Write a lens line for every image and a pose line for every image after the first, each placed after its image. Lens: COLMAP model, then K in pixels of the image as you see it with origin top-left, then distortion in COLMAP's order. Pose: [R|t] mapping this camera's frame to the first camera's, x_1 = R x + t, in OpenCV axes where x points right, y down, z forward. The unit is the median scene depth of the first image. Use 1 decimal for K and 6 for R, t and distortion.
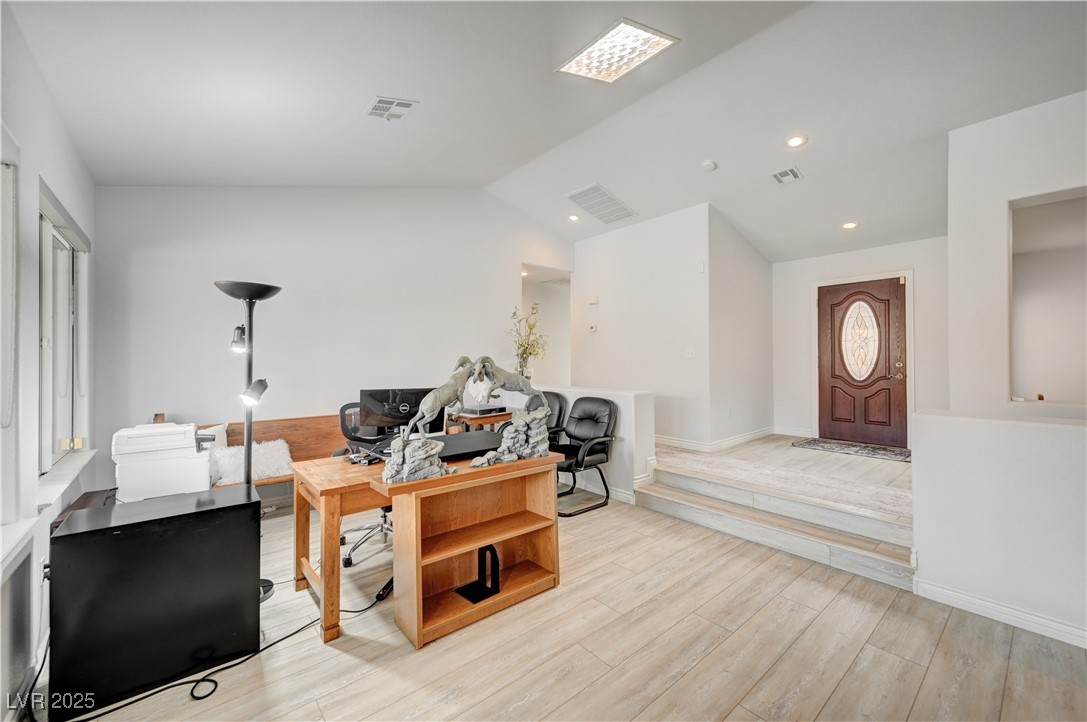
lens RADIAL K [[437.9, 0, 541.9], [0, 437.9, 352.9], [0, 0, 1]] dist [-0.000571, -0.000500]
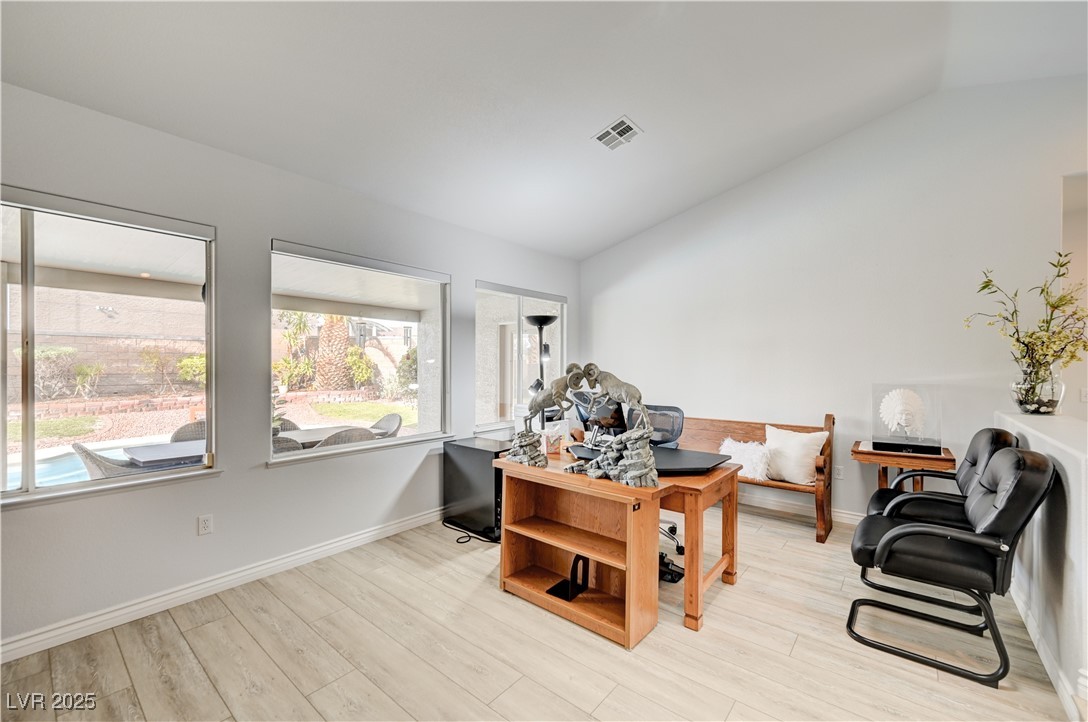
lens RADIAL K [[438.3, 0, 540.6], [0, 438.3, 367.1], [0, 0, 1]] dist [-0.000571, -0.000500]
pose [[0.166431, 0.007948, -0.986021, 0.831777], [0.011620, 0.999882, 0.010021, 0.006380], [0.985985, -0.013126, 0.166319, 0.748841]]
